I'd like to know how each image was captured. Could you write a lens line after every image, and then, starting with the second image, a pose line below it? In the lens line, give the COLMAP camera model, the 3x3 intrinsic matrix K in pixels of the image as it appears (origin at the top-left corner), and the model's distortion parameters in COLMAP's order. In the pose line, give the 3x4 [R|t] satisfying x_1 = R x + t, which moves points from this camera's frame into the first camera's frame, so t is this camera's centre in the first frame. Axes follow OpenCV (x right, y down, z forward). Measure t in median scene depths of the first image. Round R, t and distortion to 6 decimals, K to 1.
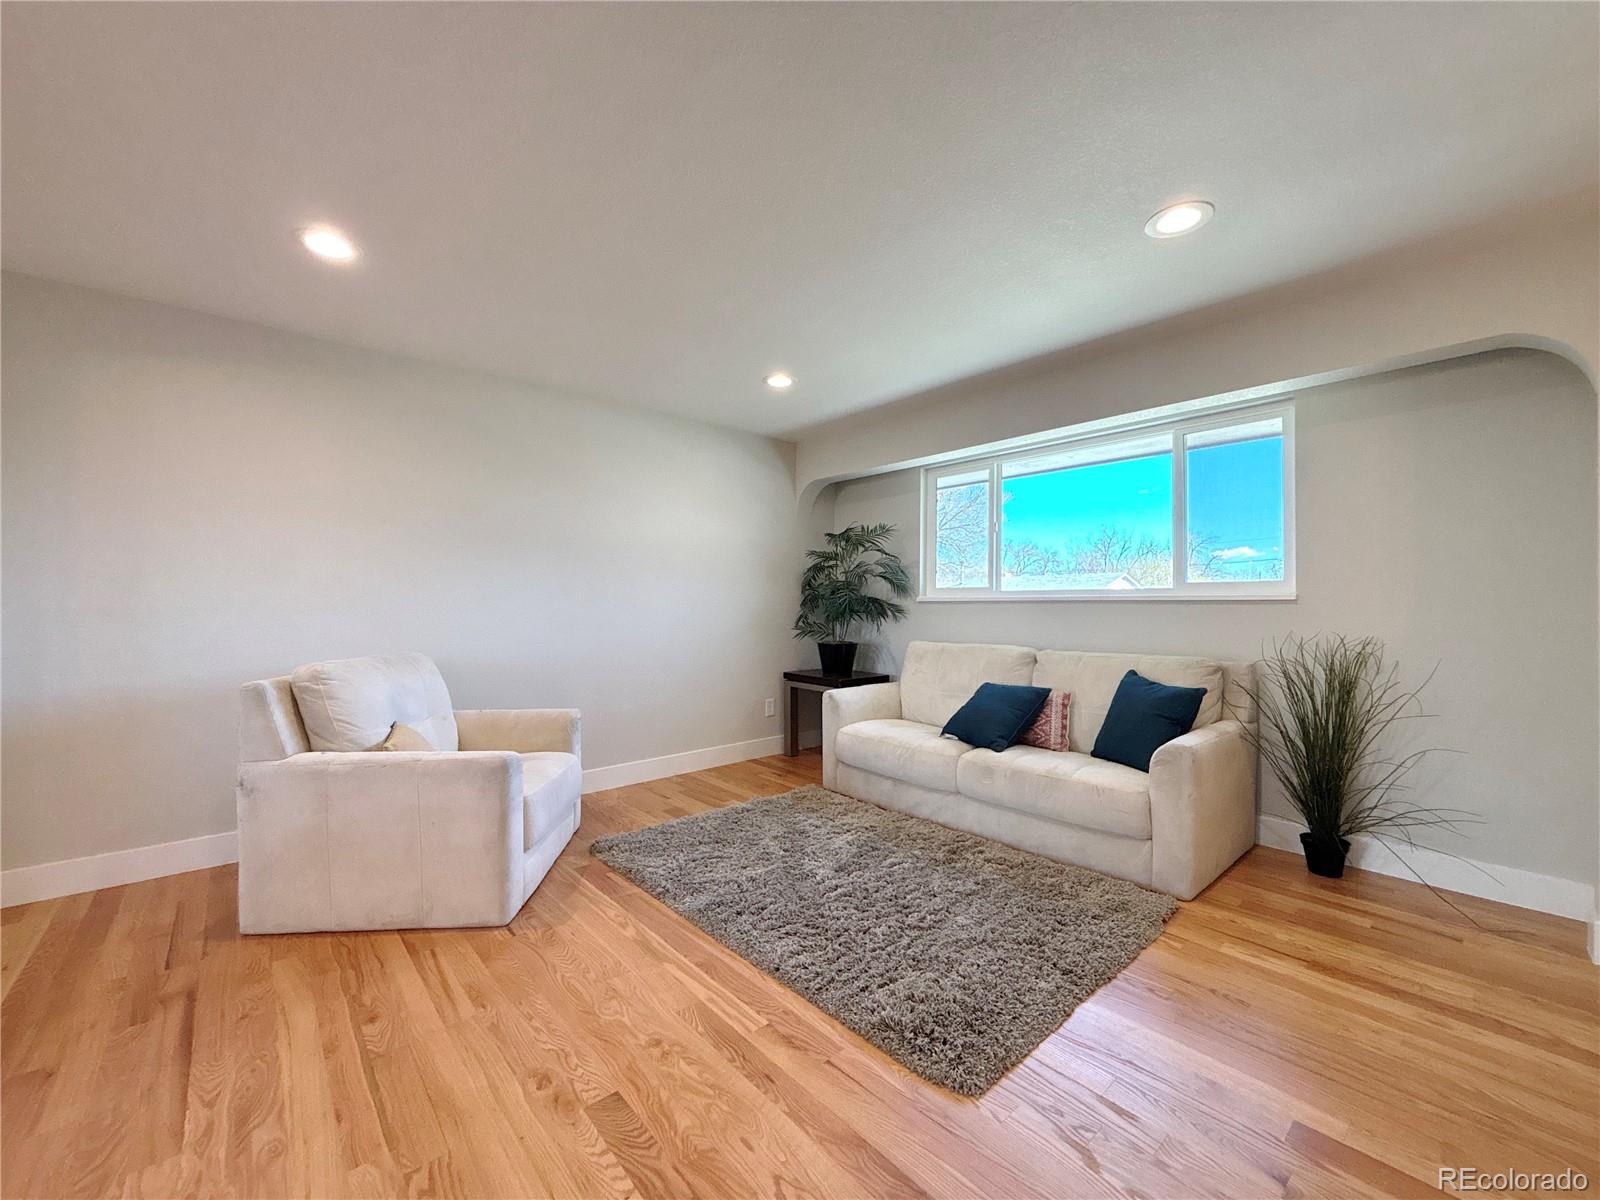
lens RADIAL K [[643.6, 0, 790.2], [0, 643.6, 596.4], [0, 0, 1]] dist [0.002027, -0.000246]
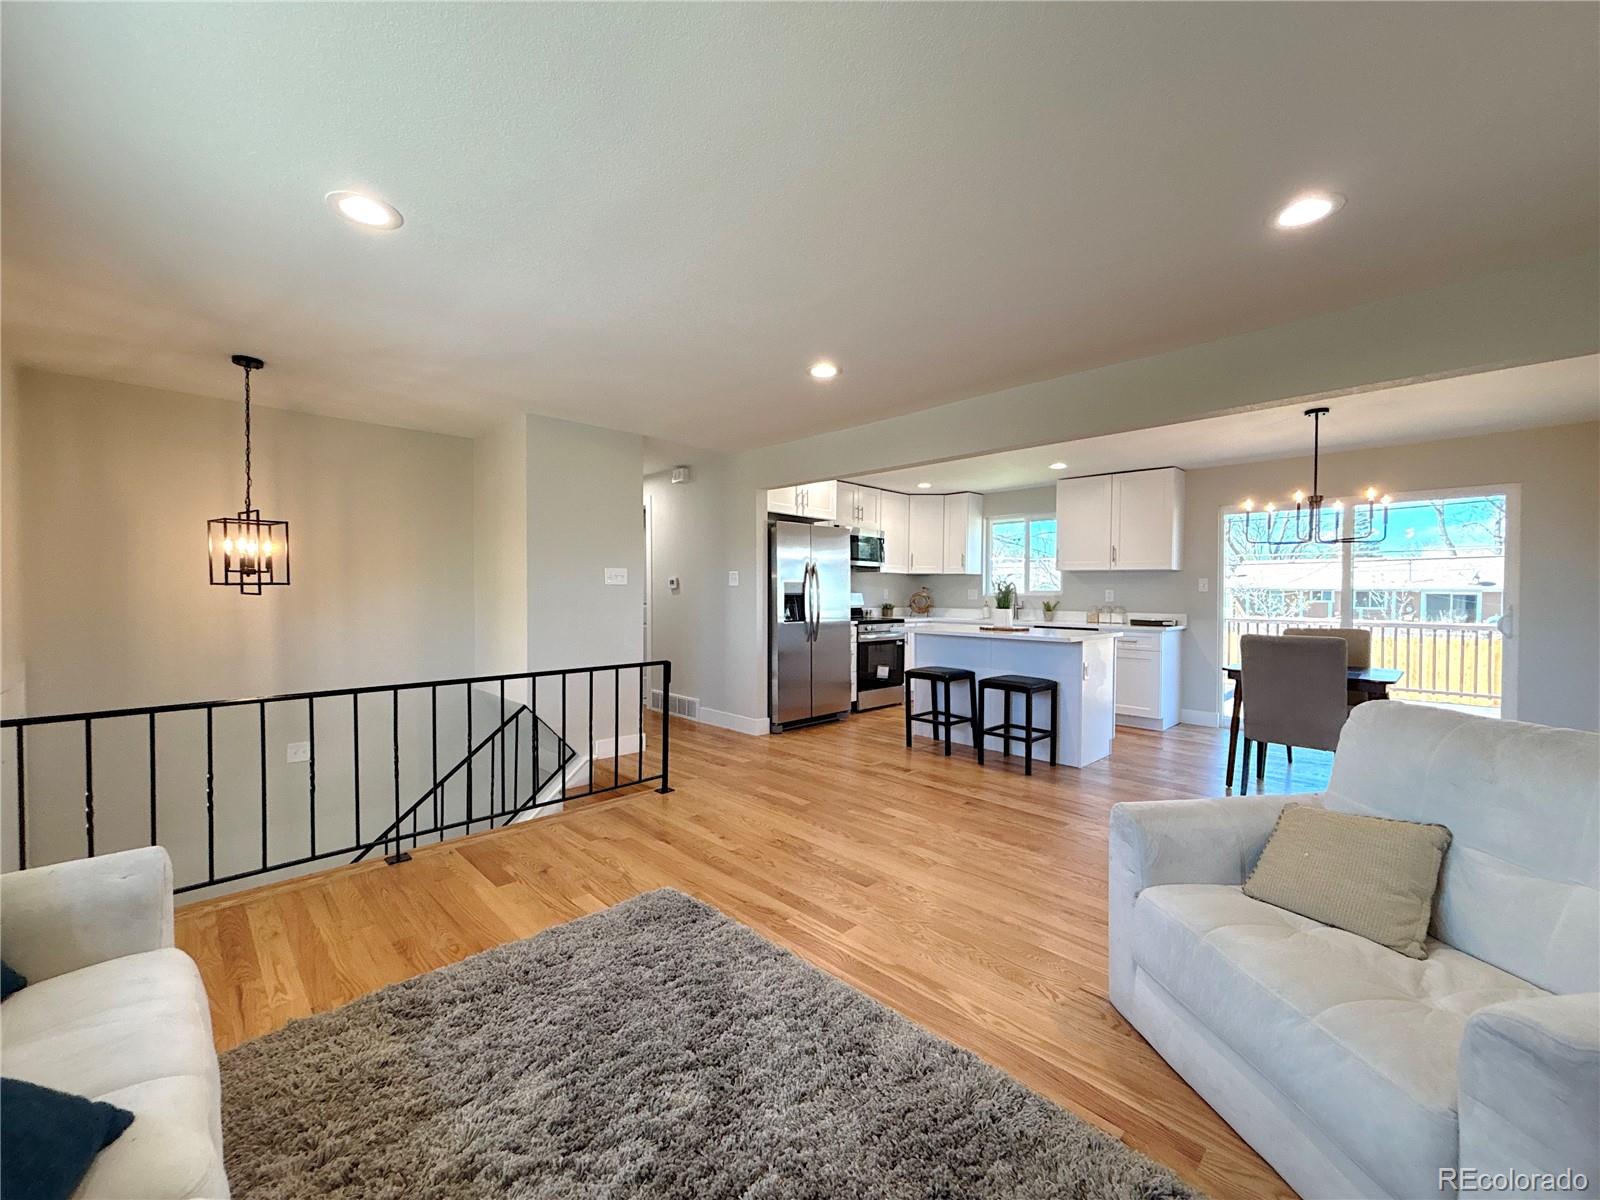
lens RADIAL K [[643.6, 0, 797.7], [0, 643.6, 598.8], [0, 0, 1]] dist [0.002027, -0.000246]
pose [[-0.997717, -0.004634, -0.067369, 0.023950], [-0.004768, 0.999987, 0.001817, -0.013883], [0.067360, 0.002134, -0.997726, 1.444940]]
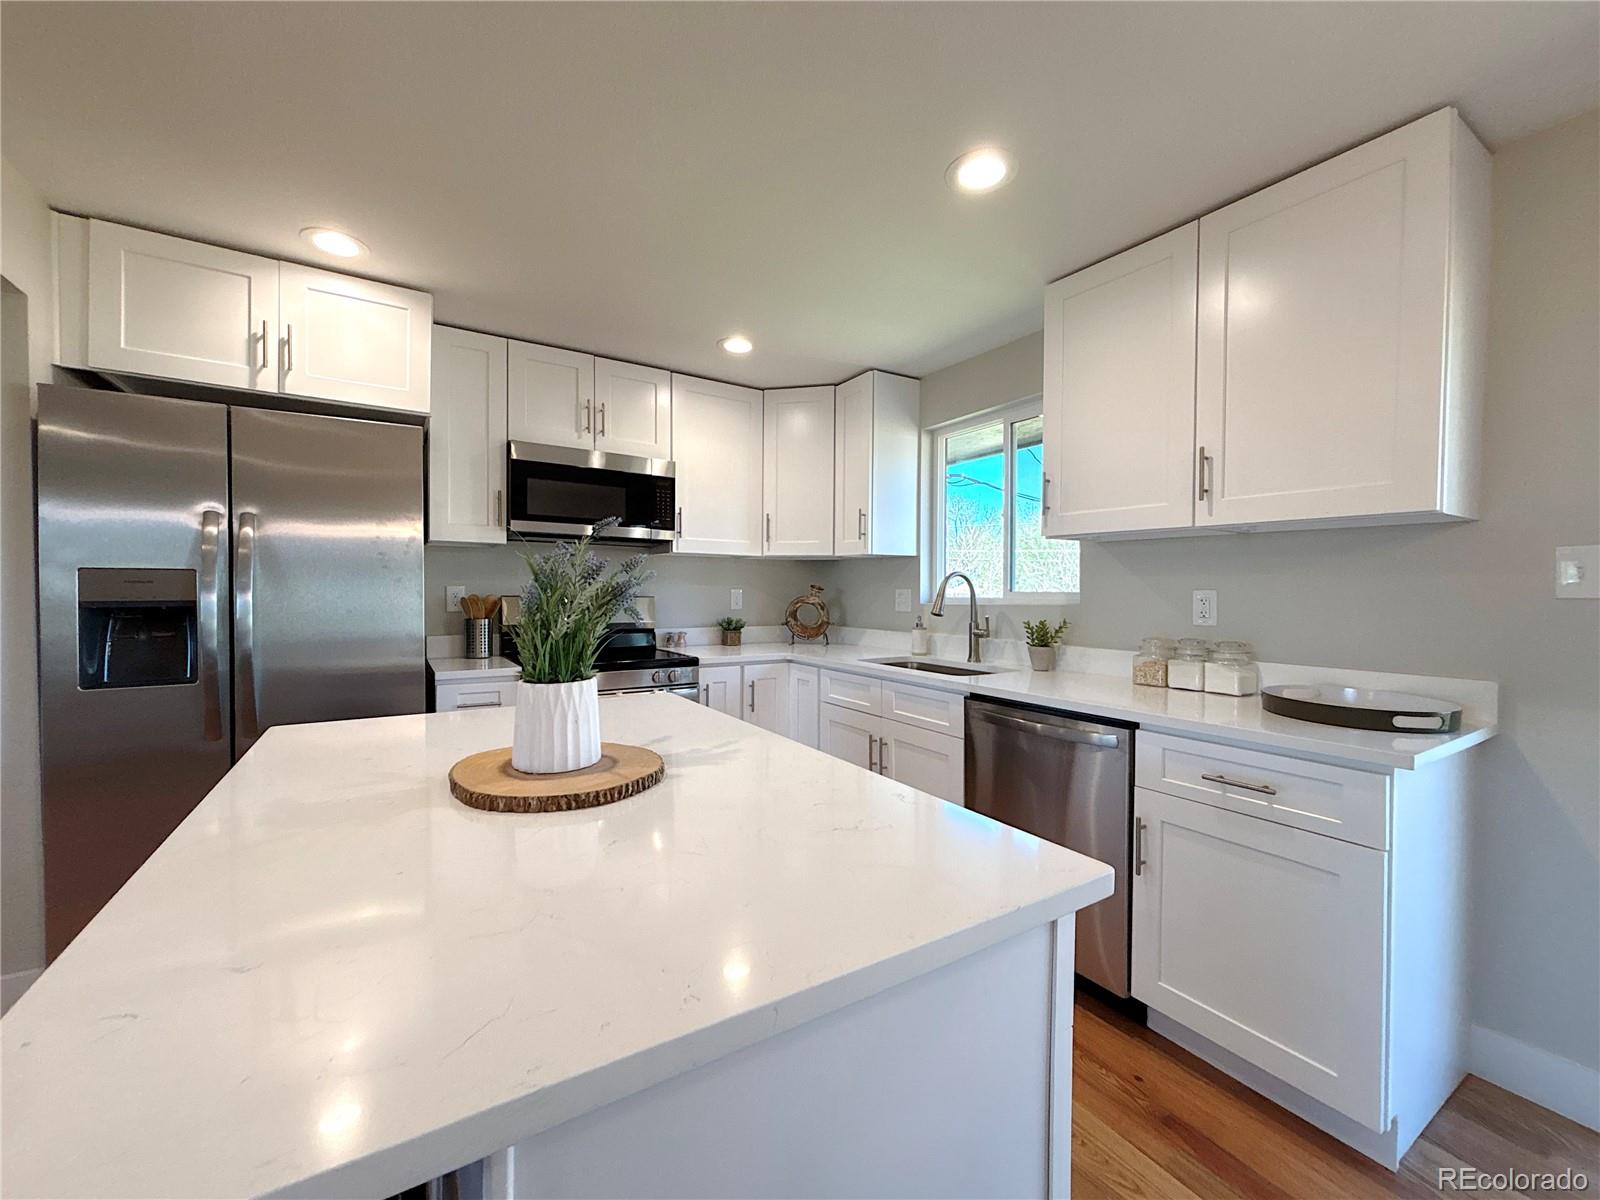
lens RADIAL K [[643.6, 0, 802.1], [0, 643.6, 599.3], [0, 0, 1]] dist [0.002027, -0.000246]
pose [[-0.989291, -0.007494, 0.145765, -0.873623], [-0.006936, 0.999967, 0.004335, -0.036473], [-0.145793, 0.003277, -0.989310, 0.064743]]
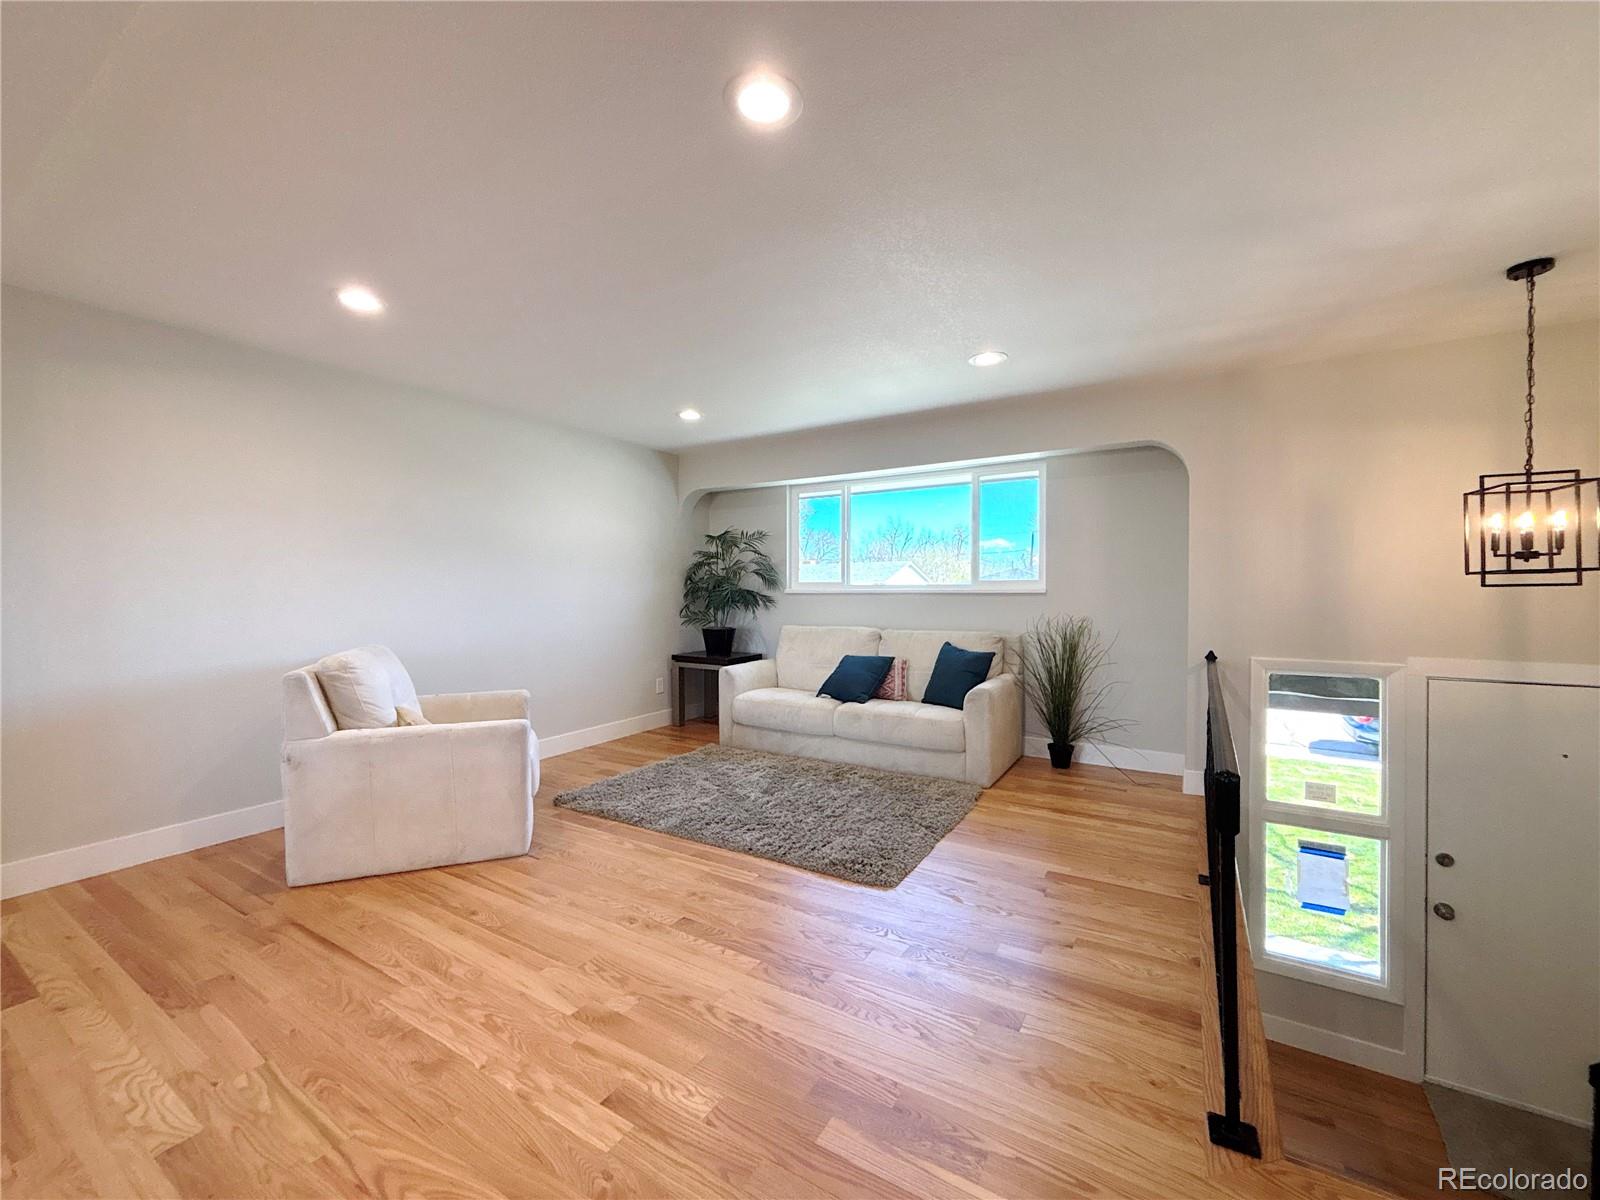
lens RADIAL K [[643.6, 0, 786.6], [0, 643.6, 590.9], [0, 0, 1]] dist [0.002027, -0.000246]
pose [[0.957414, -0.006242, 0.288650, -0.249191], [0.002246, 0.999897, 0.014172, -0.022372], [-0.288709, -0.012920, 0.957330, -0.292003]]
